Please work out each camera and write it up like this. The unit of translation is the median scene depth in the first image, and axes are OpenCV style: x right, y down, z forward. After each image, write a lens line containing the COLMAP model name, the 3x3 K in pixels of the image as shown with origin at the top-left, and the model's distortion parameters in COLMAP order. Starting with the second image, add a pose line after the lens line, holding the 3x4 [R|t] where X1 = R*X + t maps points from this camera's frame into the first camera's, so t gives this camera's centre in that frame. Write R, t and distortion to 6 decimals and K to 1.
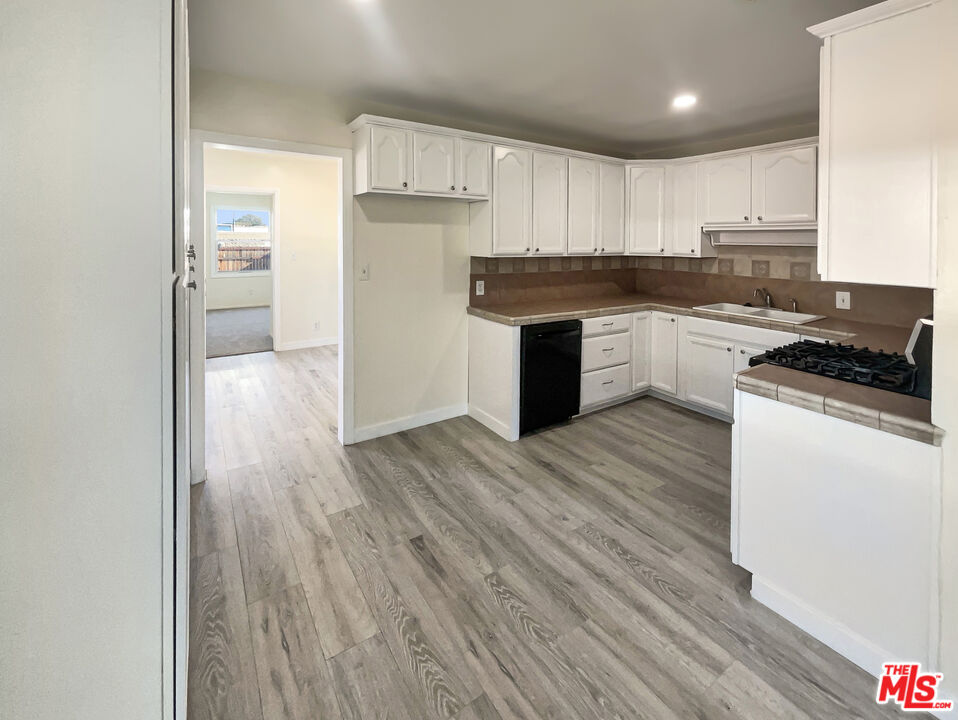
lens RADIAL K [[386.3, 0, 479.0], [0, 386.3, 359.8], [0, 0, 1]] dist [-0.001332, 0.000099]
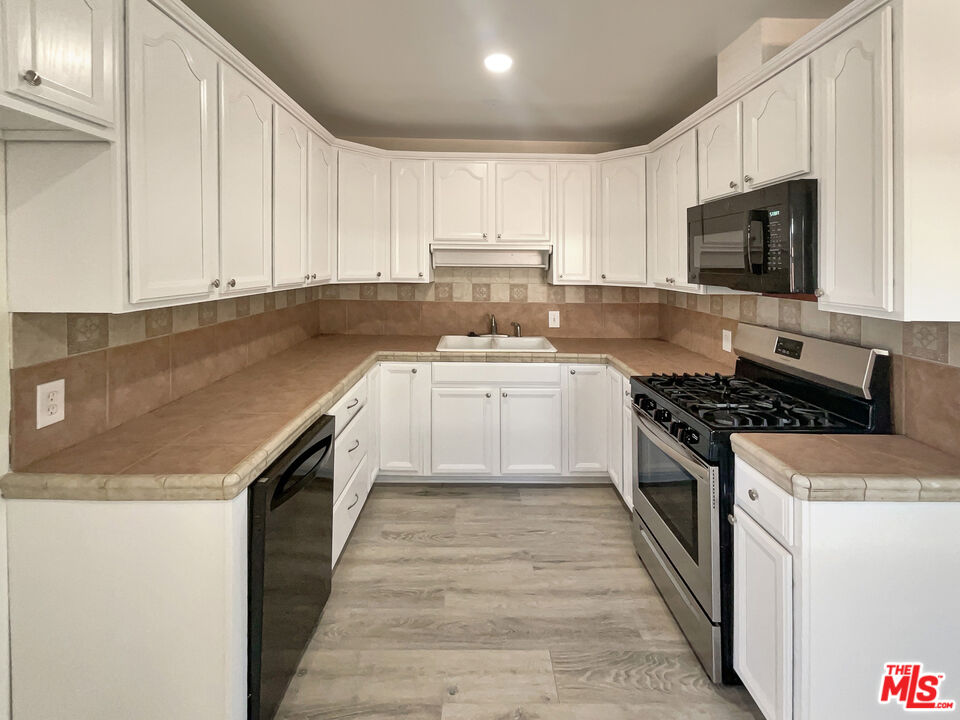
lens RADIAL K [[448.0, 0, 478.7], [0, 448.0, 295.8], [0, 0, 1]] dist [0.003664, 0.000196]
pose [[0.569443, -0.064975, 0.819459, -0.088359], [0.238753, 0.966971, -0.089239, -0.141506], [-0.786595, 0.246465, 0.566148, 0.443081]]
